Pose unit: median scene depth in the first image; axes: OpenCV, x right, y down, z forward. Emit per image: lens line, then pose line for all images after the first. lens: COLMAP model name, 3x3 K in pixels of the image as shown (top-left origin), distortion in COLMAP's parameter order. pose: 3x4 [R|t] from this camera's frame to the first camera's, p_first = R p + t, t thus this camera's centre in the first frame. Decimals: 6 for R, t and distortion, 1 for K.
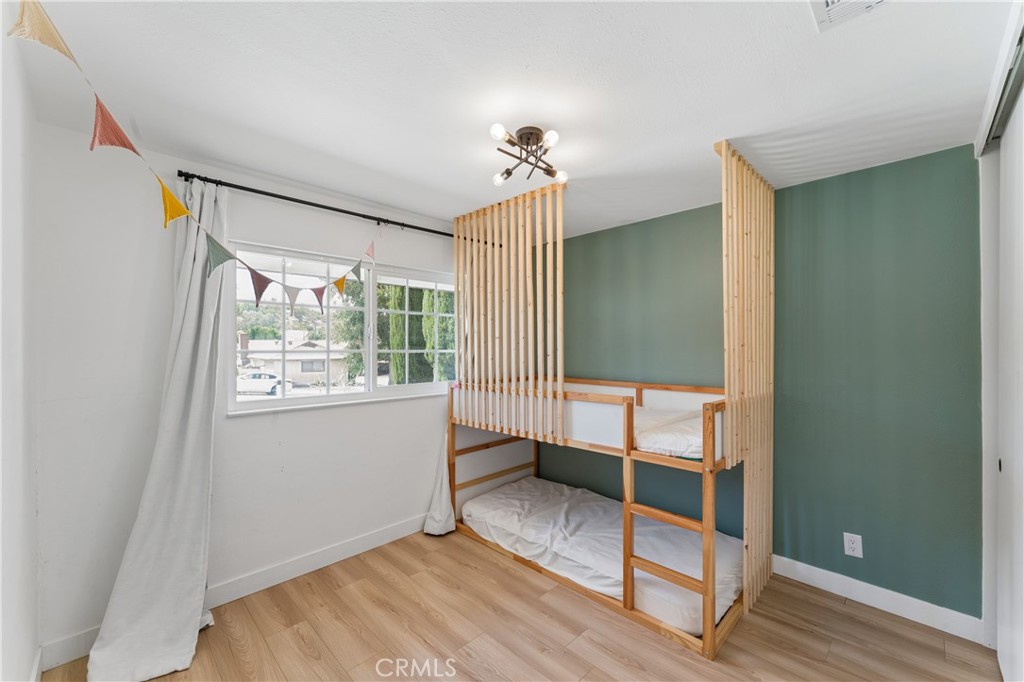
lens RADIAL K [[408.5, 0, 508.3], [0, 408.5, 345.1], [0, 0, 1]] dist [-0.000970, -0.000019]
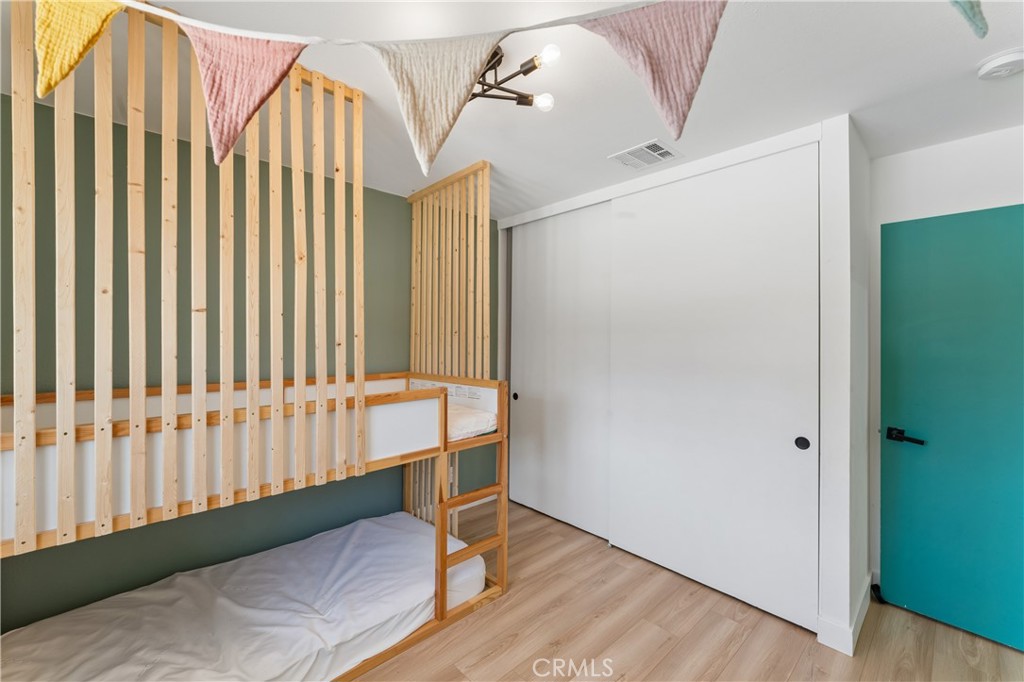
lens RADIAL K [[414.1, 0, 508.2], [0, 414.1, 332.8], [0, 0, 1]] dist [0.001687, 0.000158]
pose [[0.043190, 0.008661, 0.999029, -0.549743], [-0.009897, 0.999917, -0.008241, 0.008622], [-0.999018, -0.009532, 0.043272, 0.708917]]
